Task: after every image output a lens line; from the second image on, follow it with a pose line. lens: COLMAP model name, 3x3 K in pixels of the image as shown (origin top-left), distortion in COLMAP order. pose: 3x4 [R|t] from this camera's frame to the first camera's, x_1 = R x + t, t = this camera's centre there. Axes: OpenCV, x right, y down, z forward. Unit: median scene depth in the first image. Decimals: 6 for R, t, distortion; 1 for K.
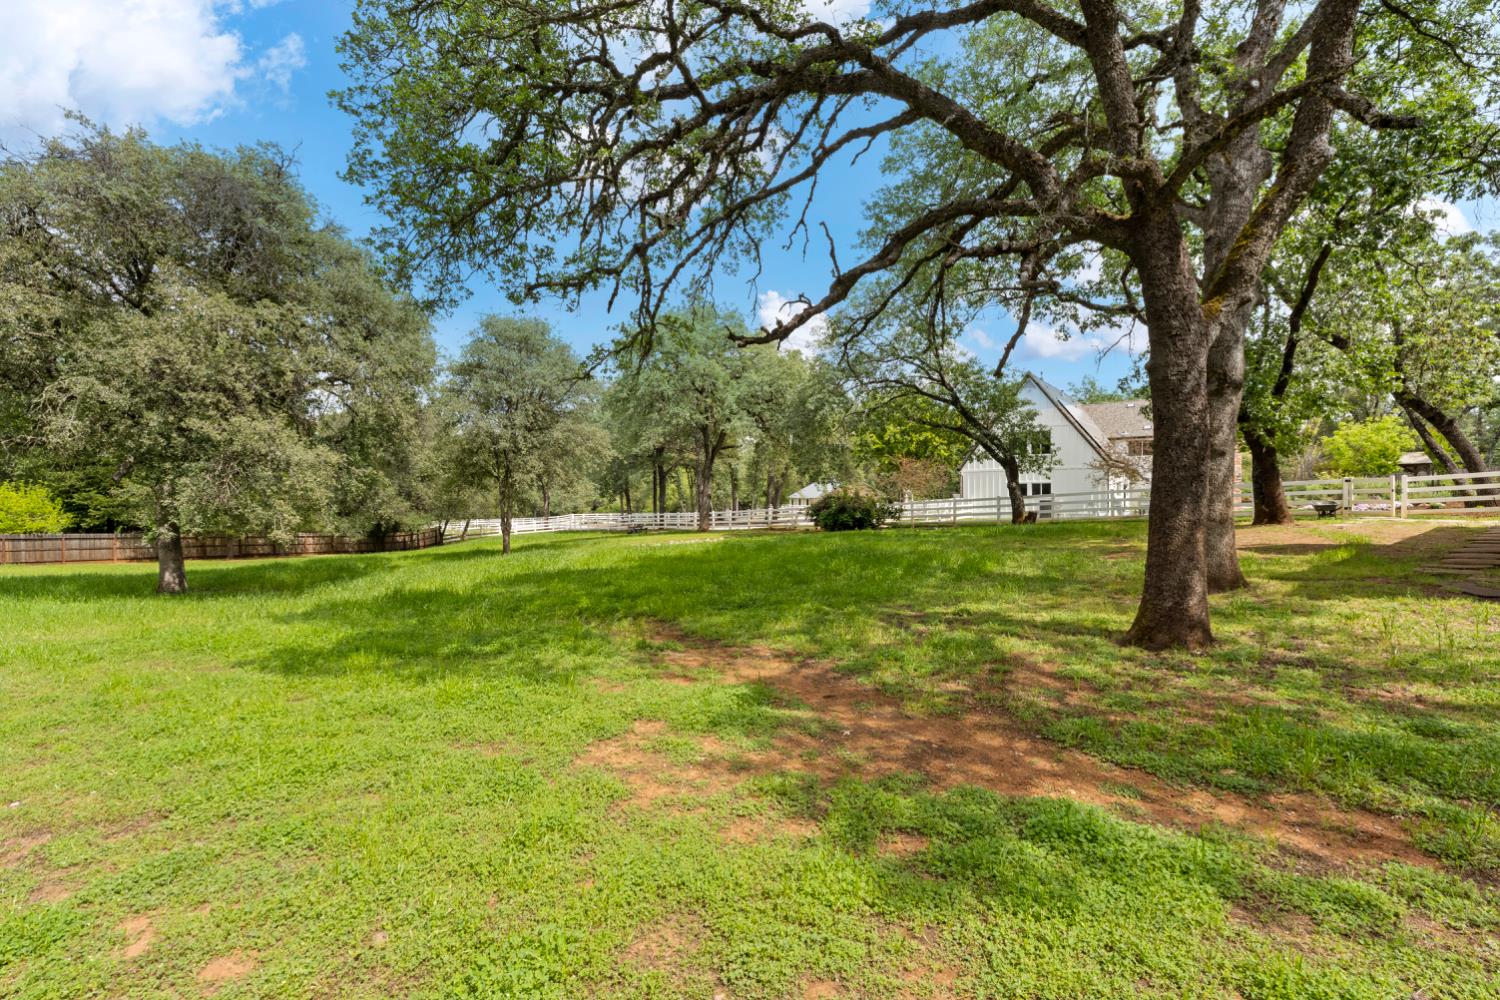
lens RADIAL K [[622.5, 0, 750.0], [0, 622.5, 500.0], [0, 0, 1]] dist [-0.001334, -0.000298]
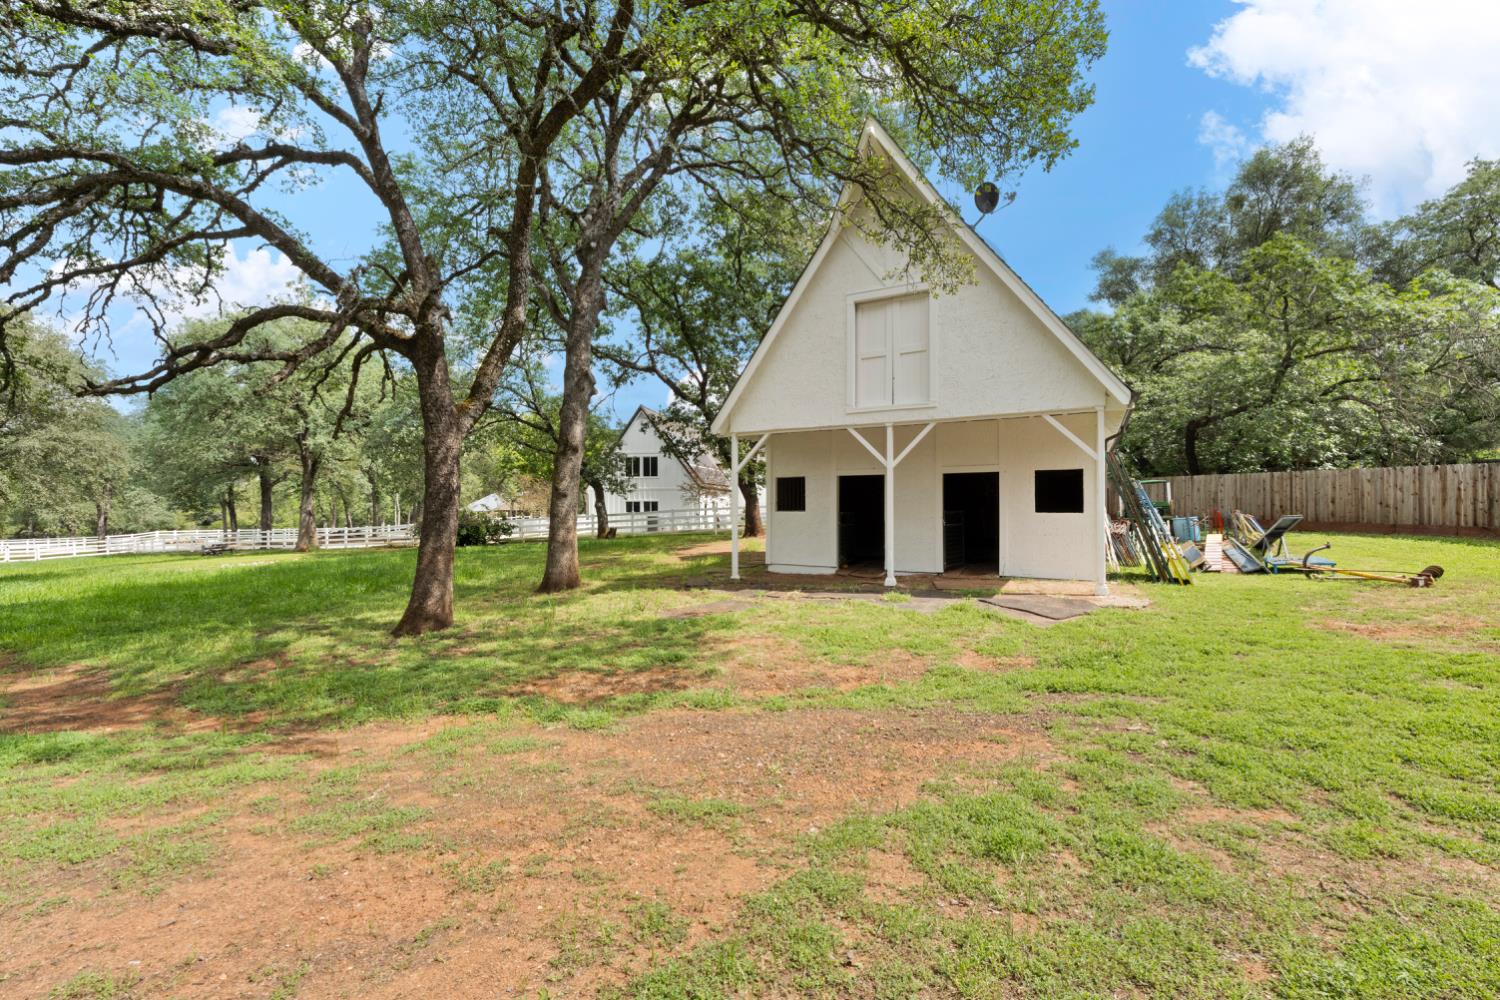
lens RADIAL K [[622.5, 0, 750.0], [0, 622.5, 500.0], [0, 0, 1]] dist [-0.001334, -0.000298]
pose [[0.900716, 0.006956, 0.434353, 0.144052], [0.000245, 0.999863, -0.016521, -0.011158], [-0.434408, 0.014987, 0.900591, -0.131856]]
